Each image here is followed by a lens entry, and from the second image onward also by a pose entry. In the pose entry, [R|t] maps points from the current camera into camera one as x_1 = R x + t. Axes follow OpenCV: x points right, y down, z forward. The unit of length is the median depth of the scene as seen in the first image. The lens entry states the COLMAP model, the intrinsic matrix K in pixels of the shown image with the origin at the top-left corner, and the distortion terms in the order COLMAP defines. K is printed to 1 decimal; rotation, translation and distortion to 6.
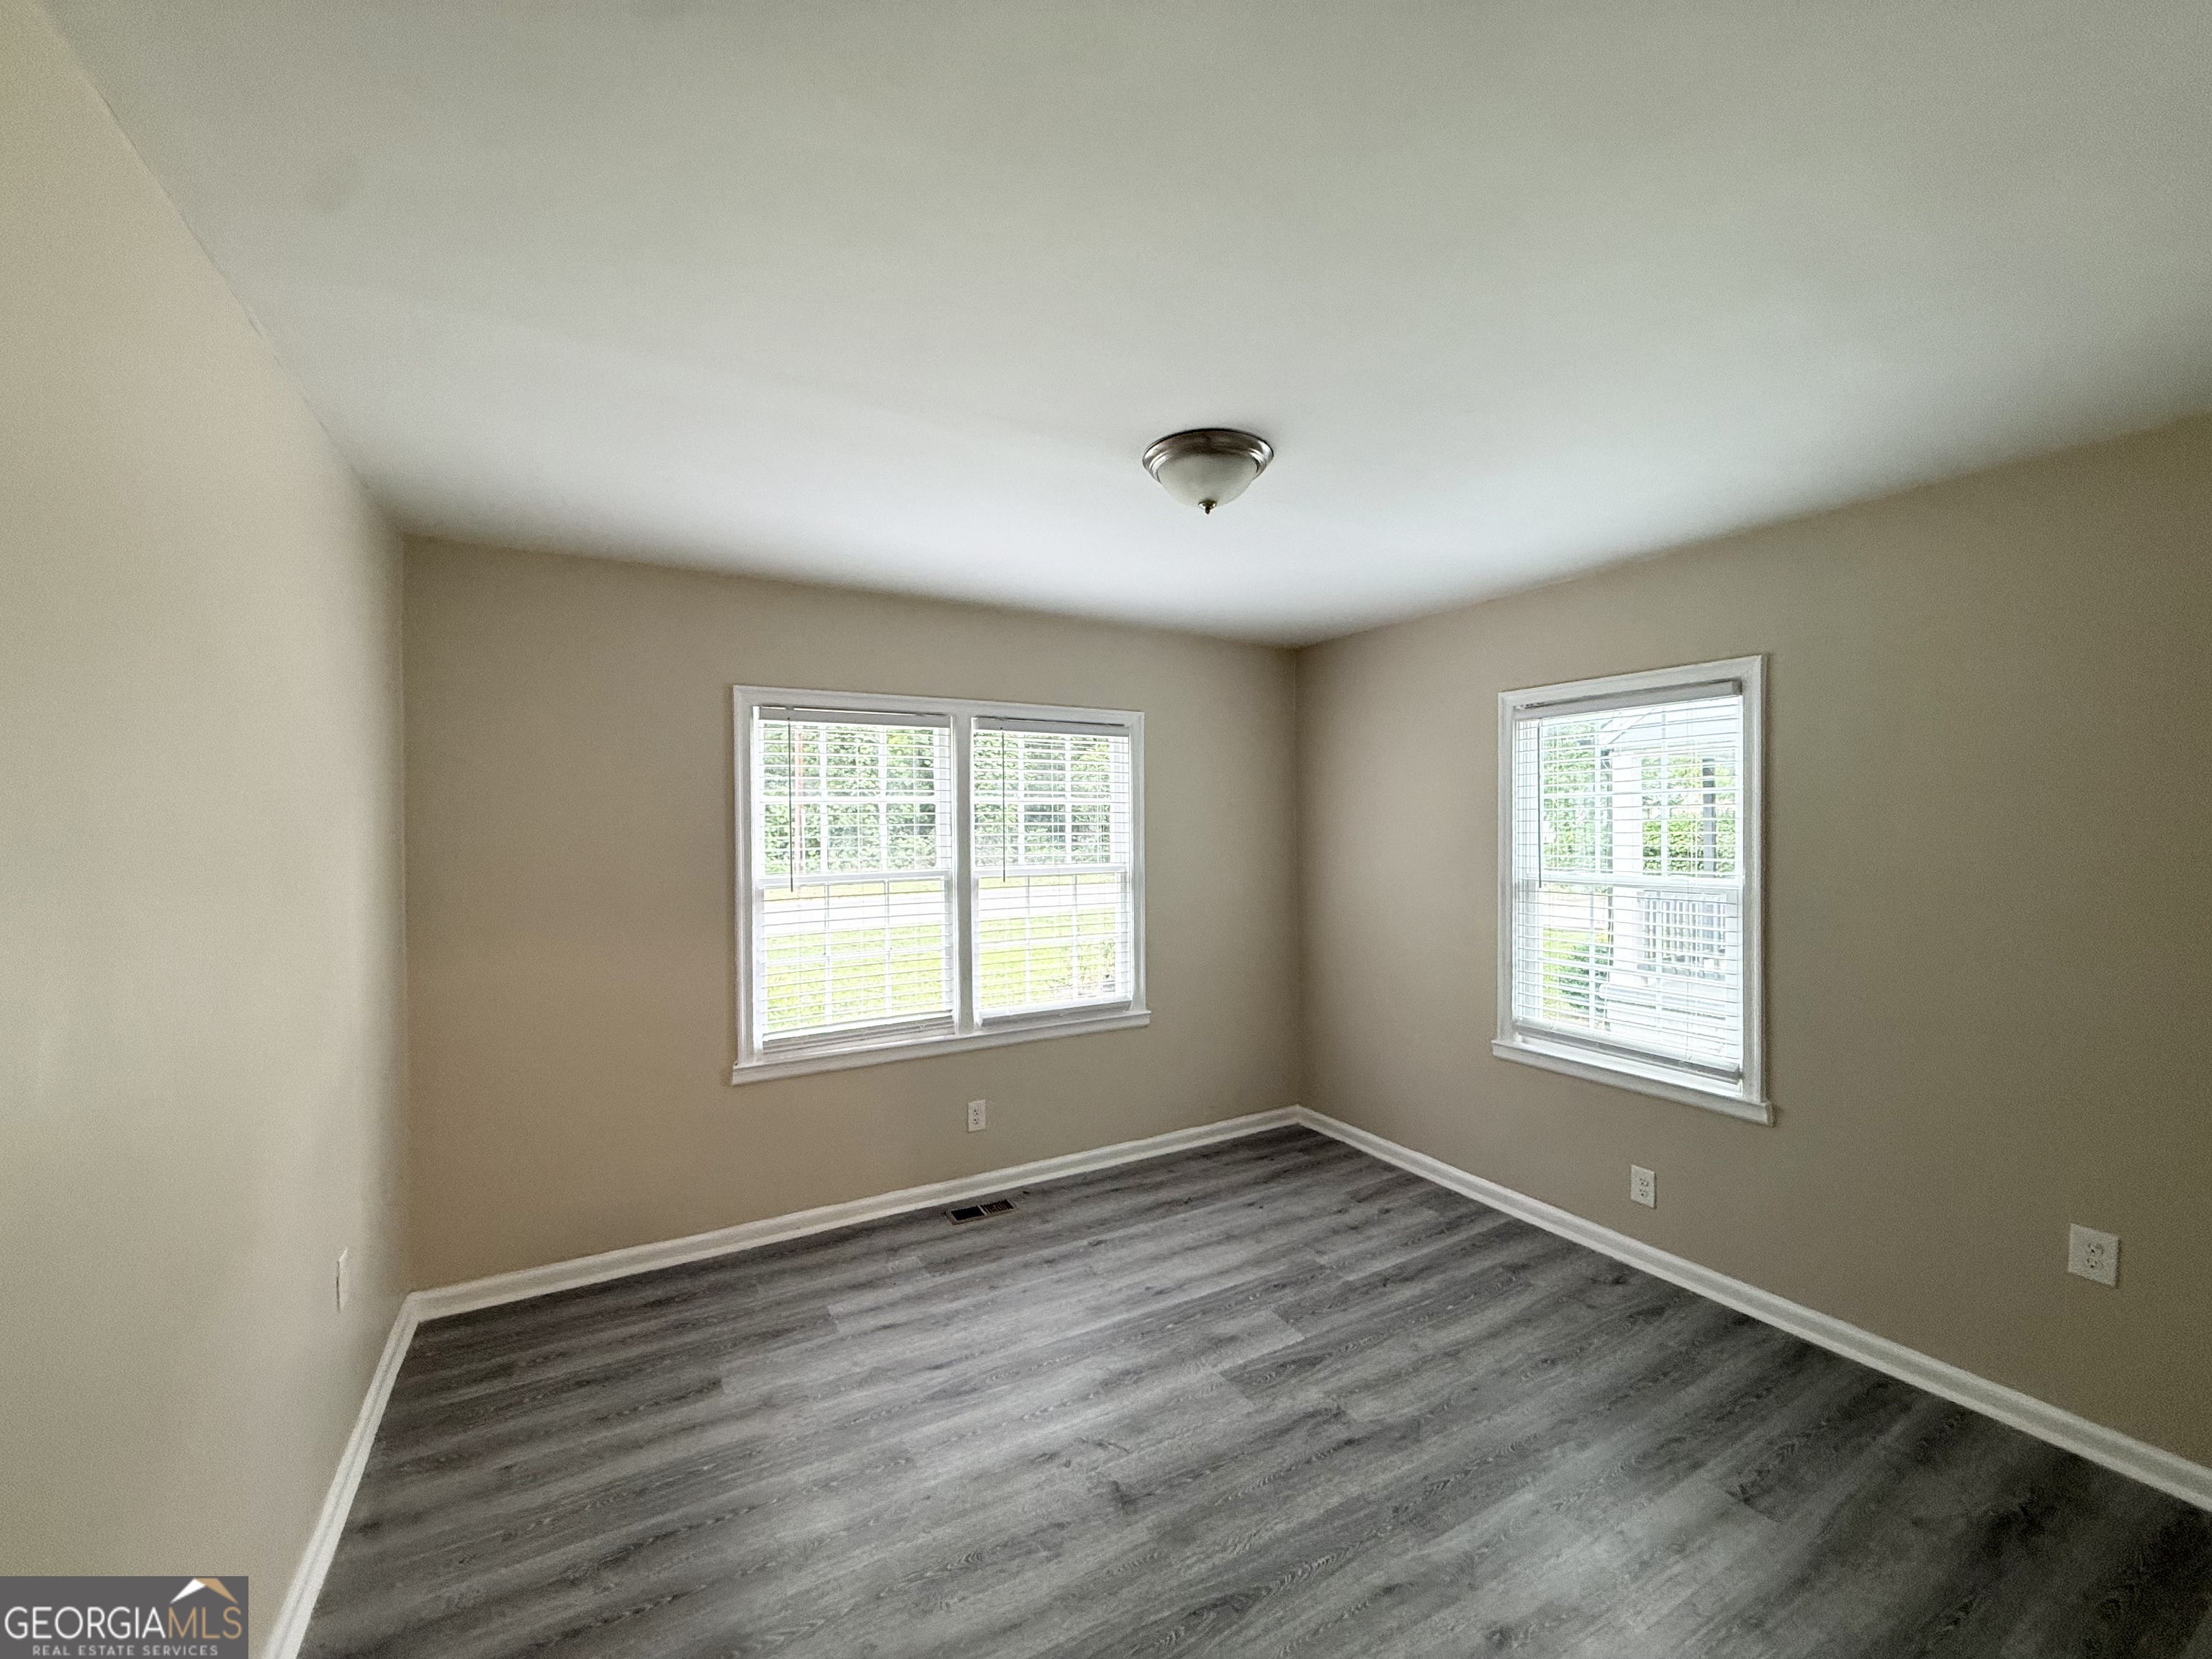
lens RADIAL K [[880.1, 0, 1100.1], [0, 880.1, 825.0], [0, 0, 1]] dist [-0.000015, 0.000294]
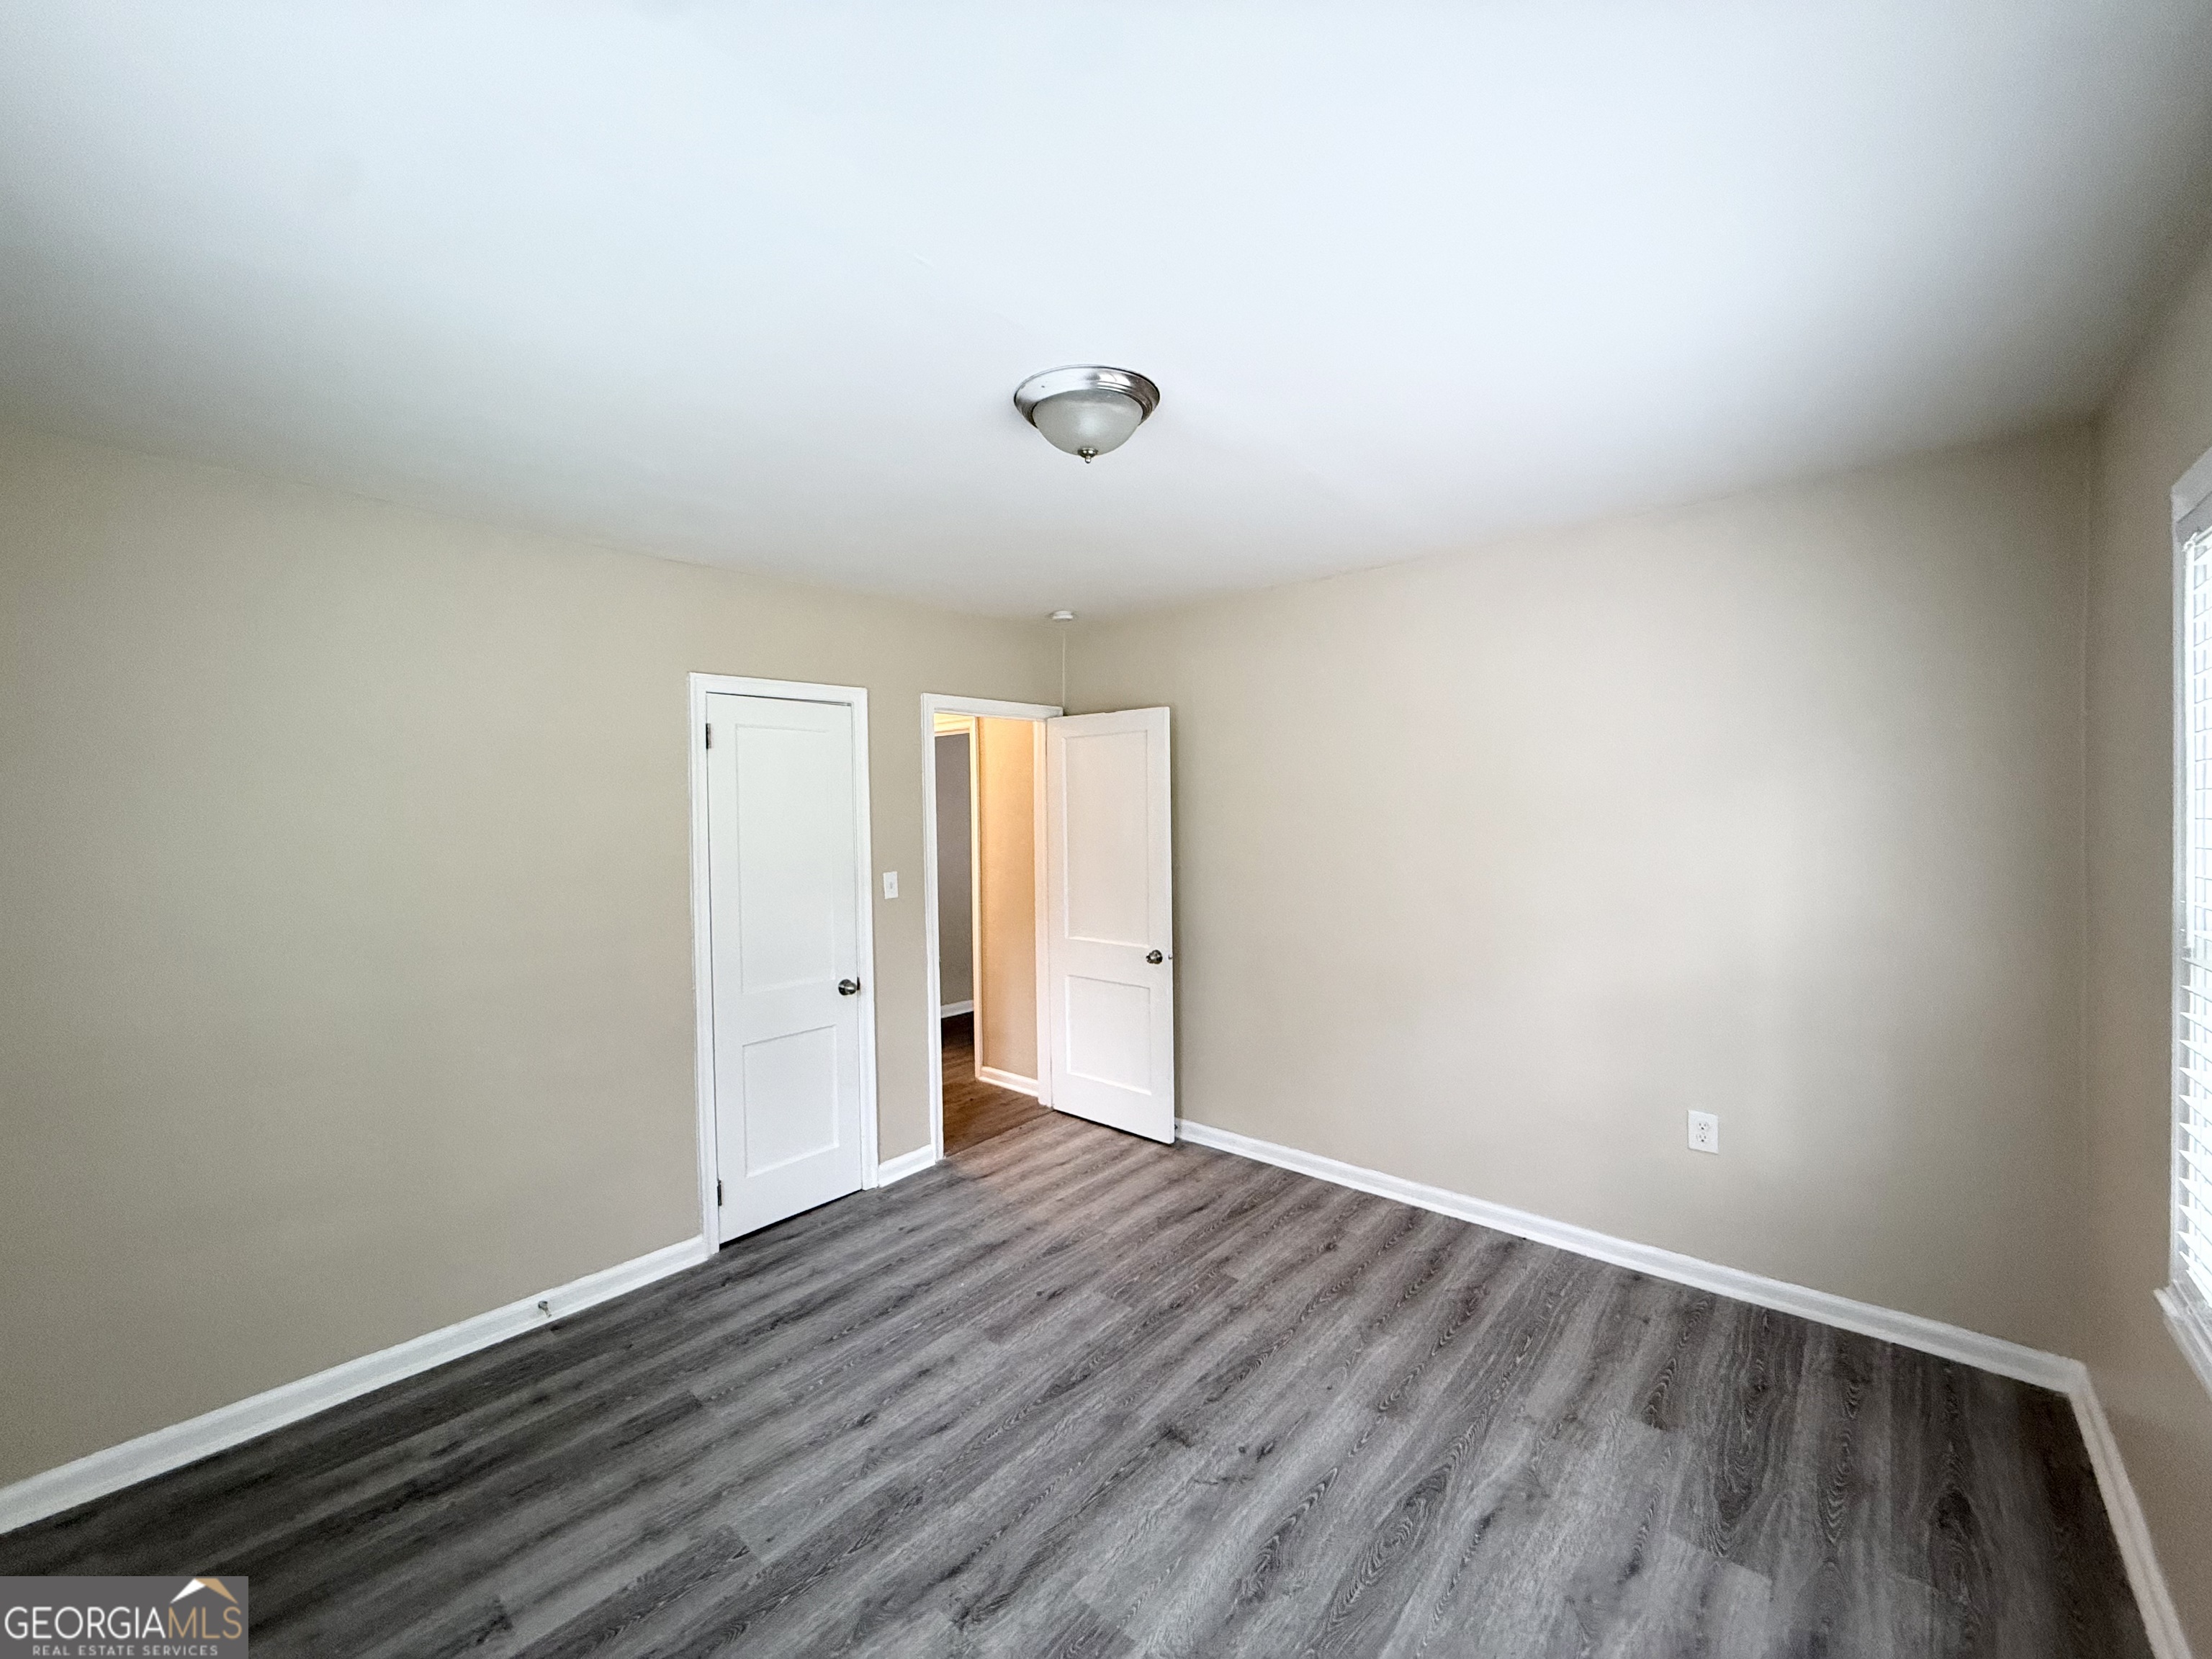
lens RADIAL K [[880.1, 0, 1100.1], [0, 880.1, 825.0], [0, 0, 1]] dist [-0.000015, 0.000294]
pose [[-0.945134, 0.028951, -0.325398, 0.415267], [0.022118, 0.999451, 0.024681, -0.006434], [0.325933, 0.016130, -0.945255, 1.864879]]
